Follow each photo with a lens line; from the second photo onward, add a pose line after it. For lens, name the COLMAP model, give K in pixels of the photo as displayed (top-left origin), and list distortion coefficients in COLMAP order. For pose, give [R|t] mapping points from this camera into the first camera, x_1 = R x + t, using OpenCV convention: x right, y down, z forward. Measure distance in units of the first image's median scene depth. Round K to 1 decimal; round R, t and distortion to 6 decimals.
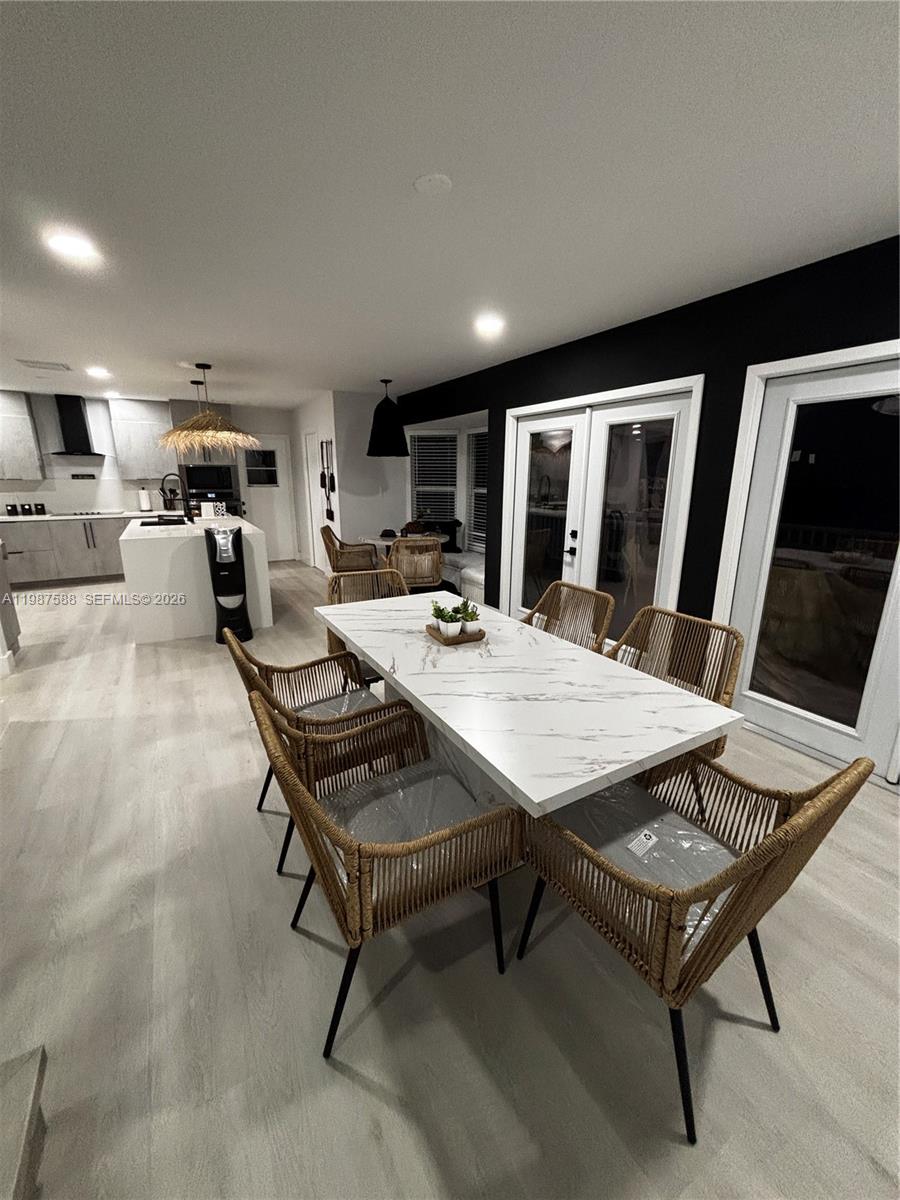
lens RADIAL K [[482.5, 0, 449.6], [0, 482.5, 600.7], [0, 0, 1]] dist [-0.002583, 0.000134]
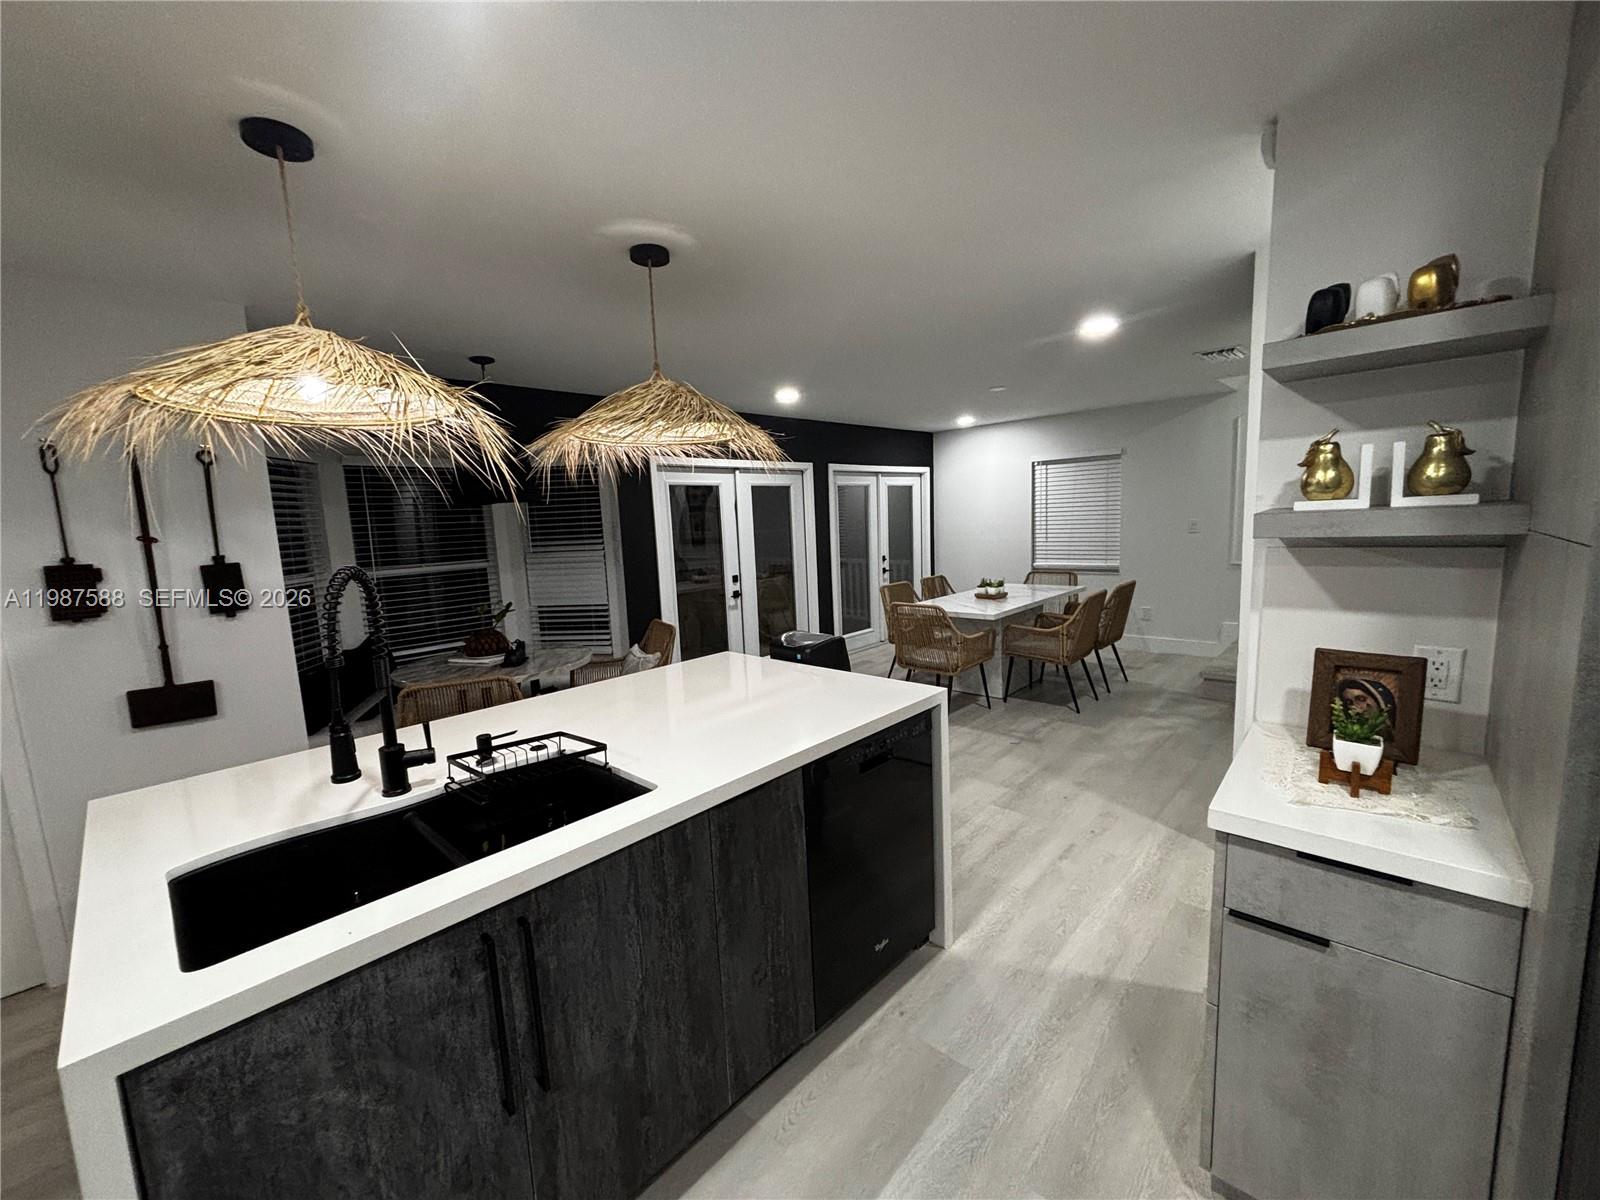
lens RADIAL K [[643.4, 0, 797.9], [0, 643.4, 599.9], [0, 0, 1]] dist [-0.002583, 0.000134]
pose [[-0.290121, -0.116018, 0.949931, -1.158159], [0.284177, 0.937406, 0.201279, -0.342832], [-0.913823, 0.328344, -0.238991, 1.223118]]
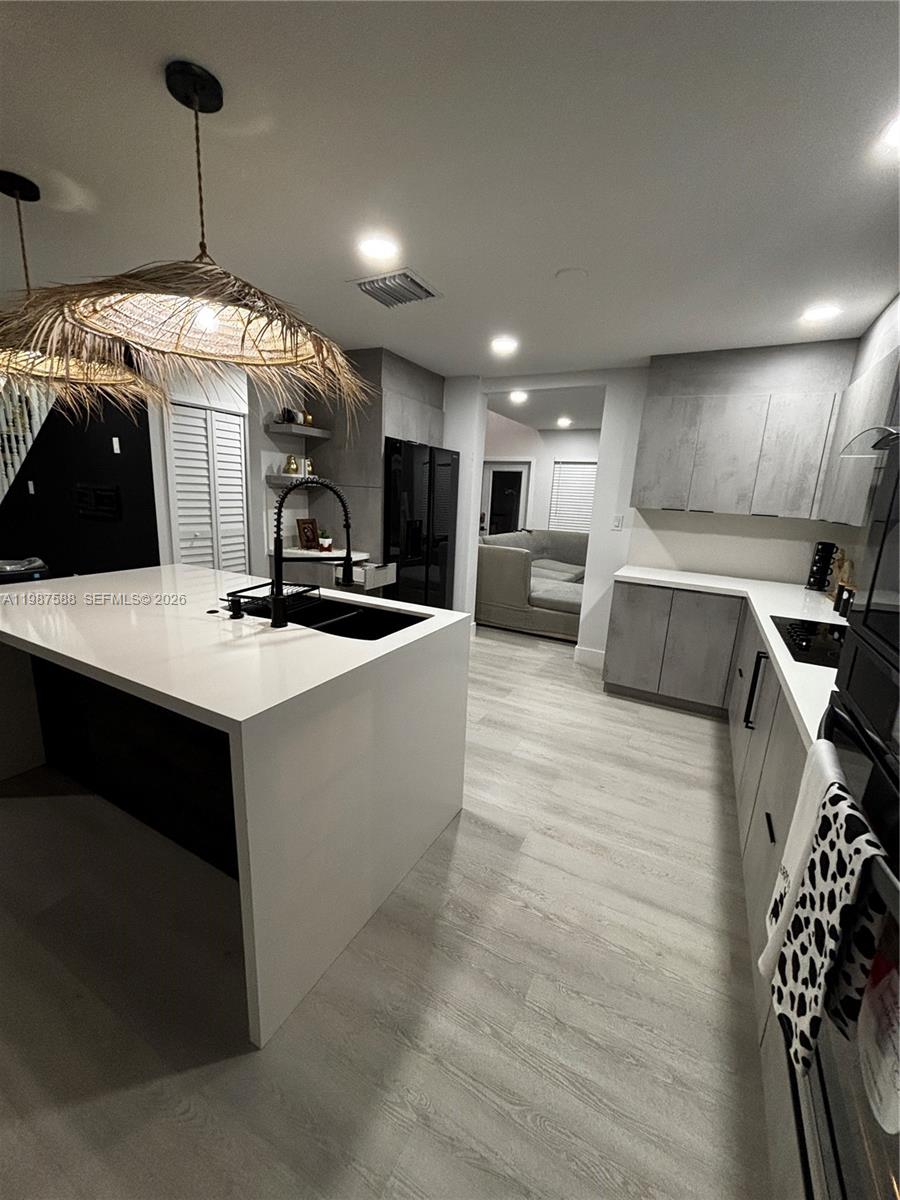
lens RADIAL K [[482.5, 0, 446.4], [0, 482.5, 597.6], [0, 0, 1]] dist [-0.002583, 0.000134]
pose [[-0.851029, 0.067760, -0.520728, -0.647742], [-0.182539, 0.891625, 0.414348, -0.462310], [0.492371, 0.447675, -0.746430, 1.781099]]
